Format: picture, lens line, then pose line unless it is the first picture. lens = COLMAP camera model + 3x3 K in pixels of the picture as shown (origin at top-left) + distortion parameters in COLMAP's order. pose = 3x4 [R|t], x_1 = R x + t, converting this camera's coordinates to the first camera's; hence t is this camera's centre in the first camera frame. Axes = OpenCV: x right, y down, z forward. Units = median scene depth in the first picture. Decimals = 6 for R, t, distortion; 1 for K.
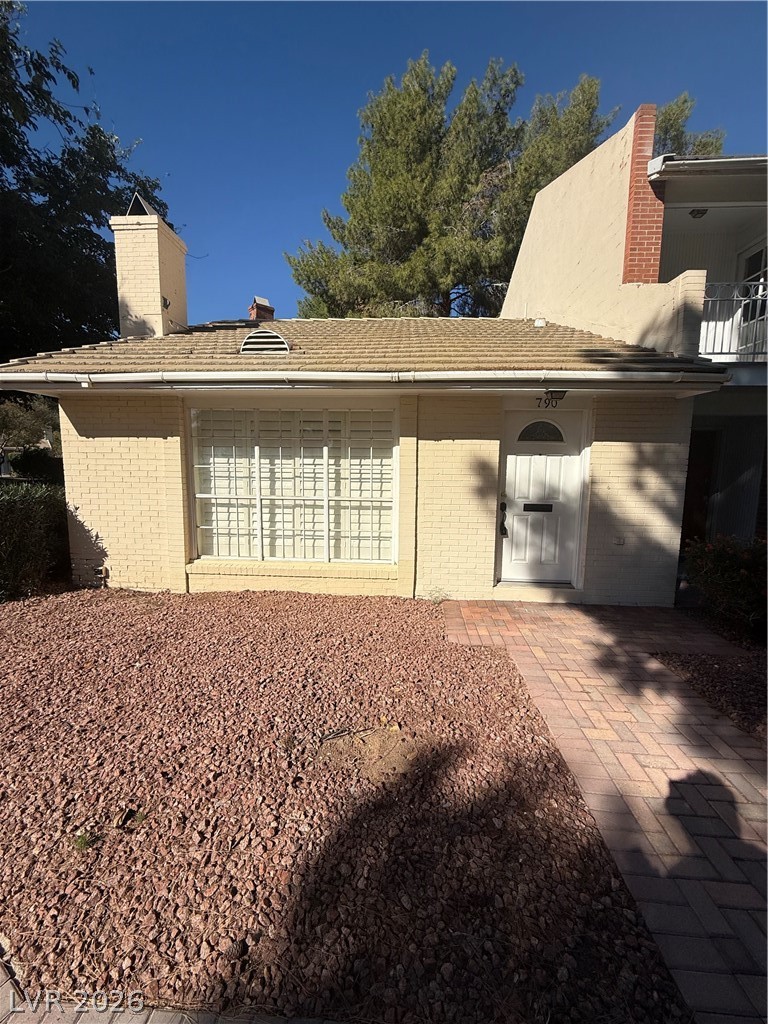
lens RADIAL K [[407.7, 0, 384.8], [0, 407.7, 511.5], [0, 0, 1]] dist [-0.000207, 0.000167]
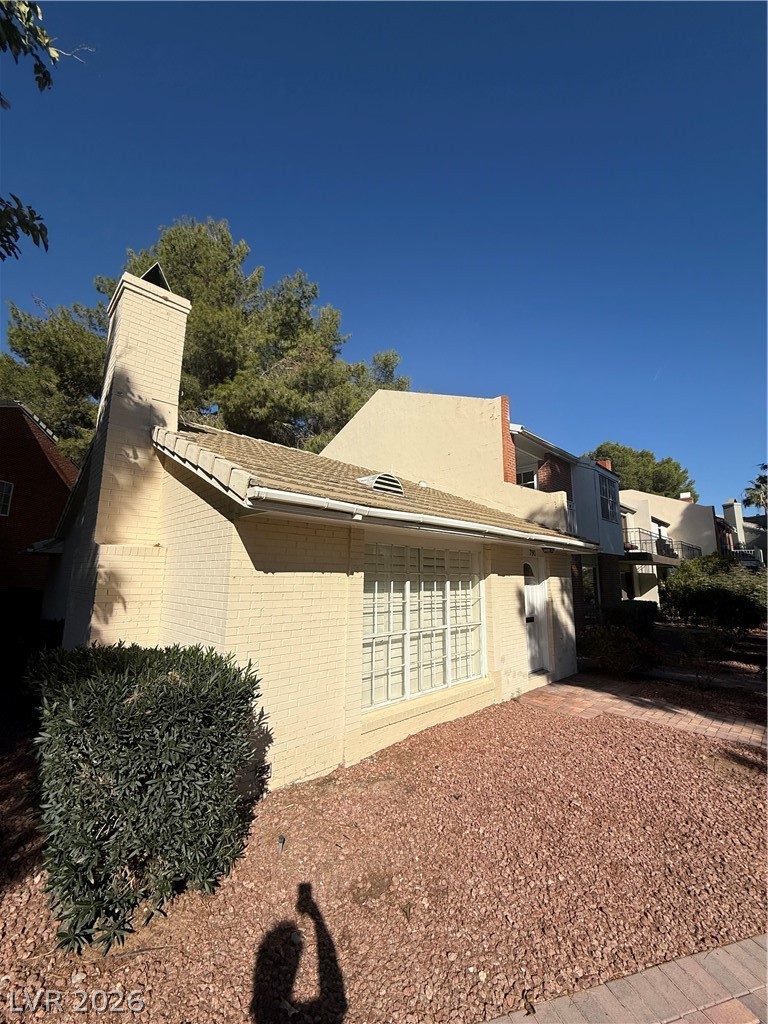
lens RADIAL K [[407.7, 0, 384.4], [0, 407.7, 510.4], [0, 0, 1]] dist [-0.000207, 0.000167]
pose [[0.672326, 0.114963, 0.731274, -1.119905], [0.082833, 0.969979, -0.228645, -0.100116], [-0.735606, 0.214298, 0.642619, 0.327892]]
